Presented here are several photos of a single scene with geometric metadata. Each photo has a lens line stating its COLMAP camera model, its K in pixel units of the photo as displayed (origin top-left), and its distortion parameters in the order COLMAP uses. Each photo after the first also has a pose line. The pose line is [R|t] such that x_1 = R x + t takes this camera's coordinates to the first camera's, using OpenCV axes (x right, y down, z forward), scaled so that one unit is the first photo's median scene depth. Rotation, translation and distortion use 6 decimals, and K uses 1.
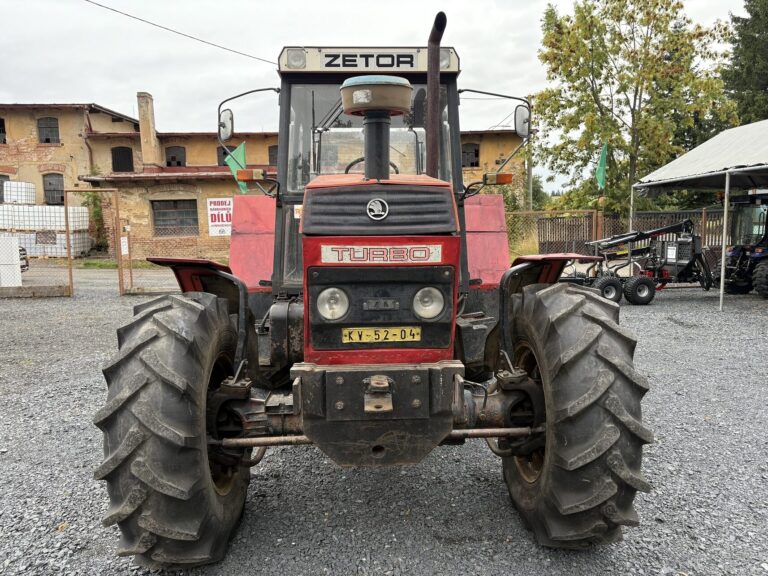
lens RADIAL K [[582.8, 0, 380.3], [0, 582.8, 287.2], [0, 0, 1]] dist [0.054810, -0.001276]
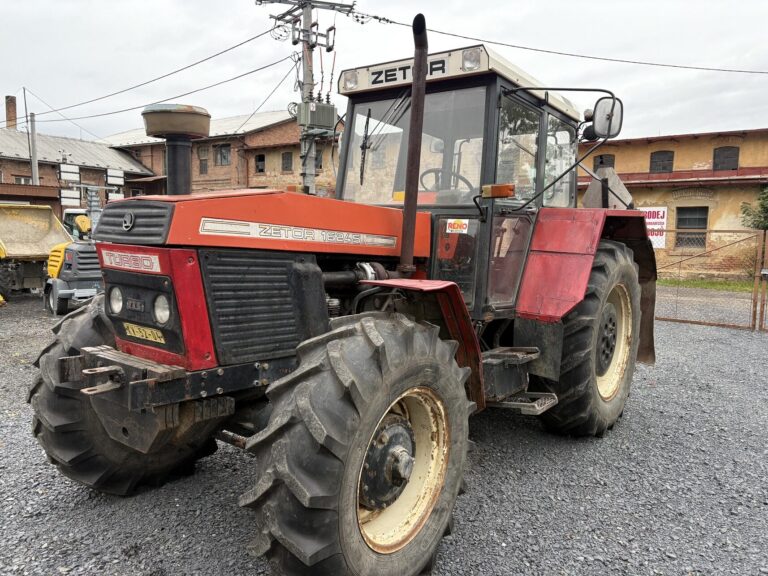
lens RADIAL K [[582.8, 0, 381.7], [0, 582.8, 284.0], [0, 0, 1]] dist [0.054810, -0.001276]
pose [[0.770941, 0.091668, -0.630275, 0.603760], [-0.104857, 0.994353, 0.016362, -0.044860], [0.628216, 0.053474, 0.776199, 0.229204]]
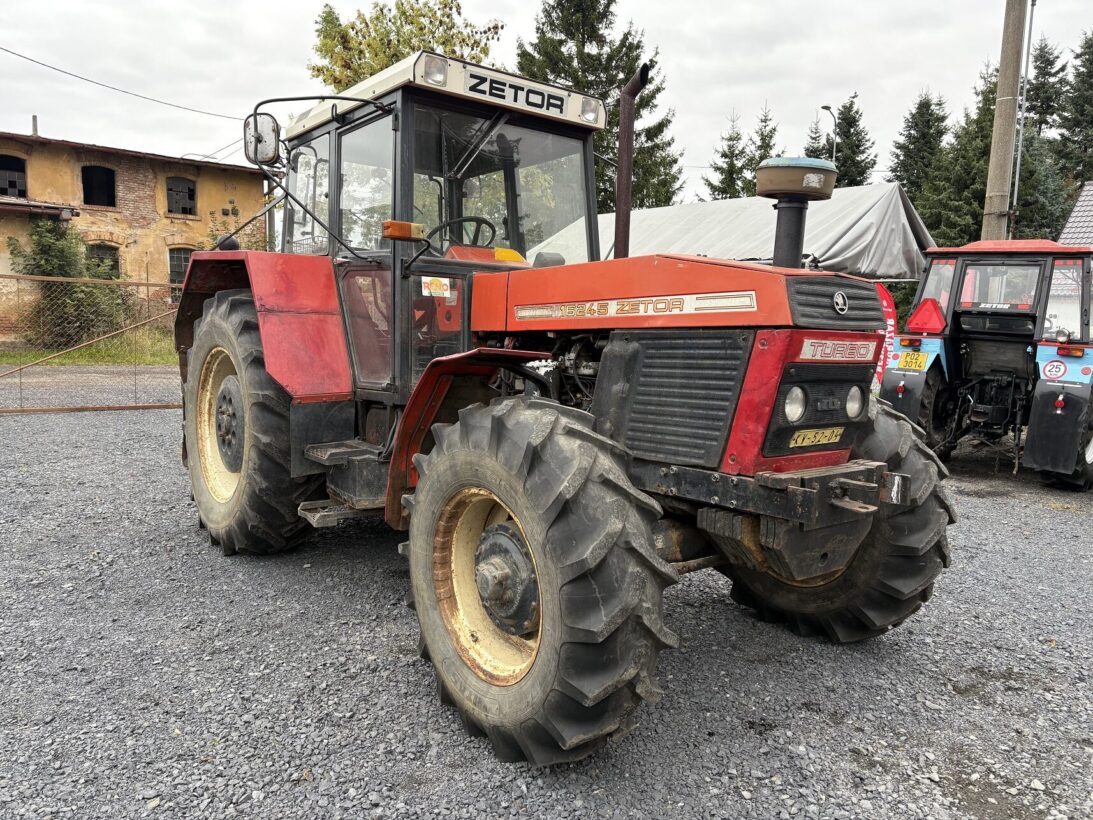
lens RADIAL K [[829.5, 0, 545.4], [0, 829.5, 414.3], [0, 0, 1]] dist [0.054810, -0.001276]
pose [[0.801260, -0.027039, 0.597705, -0.650963], [0.016395, 0.999595, 0.023240, 0.004103], [-0.598091, -0.008822, 0.801379, 0.107789]]
